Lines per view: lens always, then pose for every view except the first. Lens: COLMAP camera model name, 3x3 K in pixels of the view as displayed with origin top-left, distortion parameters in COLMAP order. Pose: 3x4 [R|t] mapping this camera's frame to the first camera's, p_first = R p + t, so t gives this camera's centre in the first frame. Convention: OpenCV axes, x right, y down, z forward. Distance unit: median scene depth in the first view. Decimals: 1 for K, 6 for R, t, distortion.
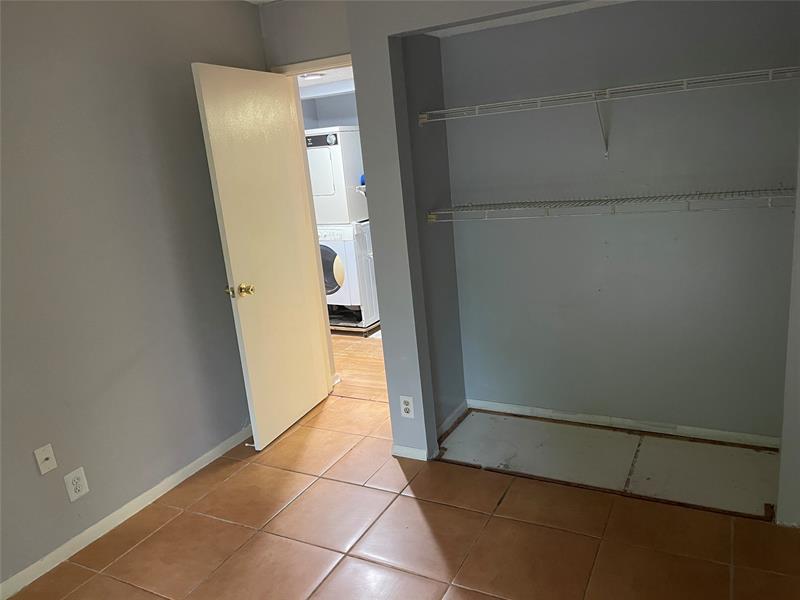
lens RADIAL K [[608.0, 0, 400.1], [0, 608.0, 300.3], [0, 0, 1]] dist [0.067609, -0.086357]
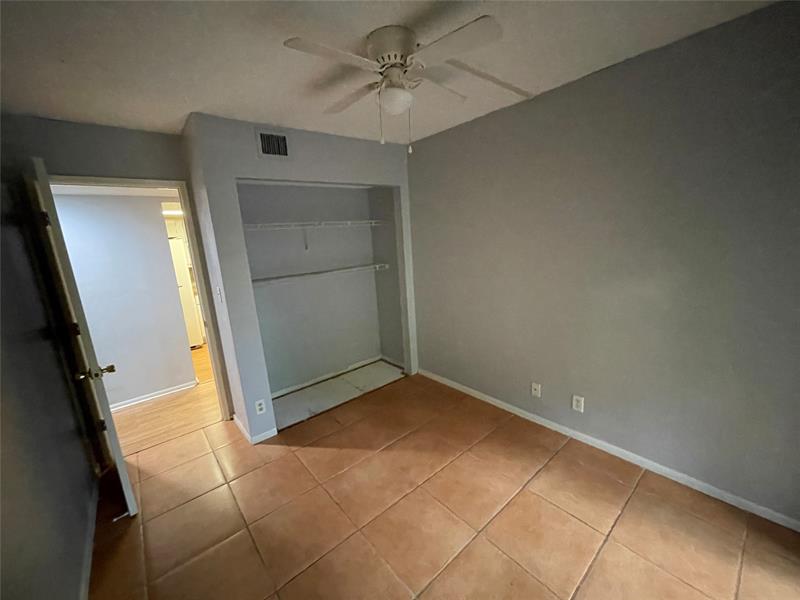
lens RADIAL K [[323.7, 0, 402.0], [0, 323.7, 299.7], [0, 0, 1]] dist [0.001159, 0.001206]
pose [[0.379866, -0.122457, 0.916900, -0.588590], [0.254525, 0.966776, 0.023670, -0.018811], [-0.889336, 0.224383, 0.398414, 0.287405]]
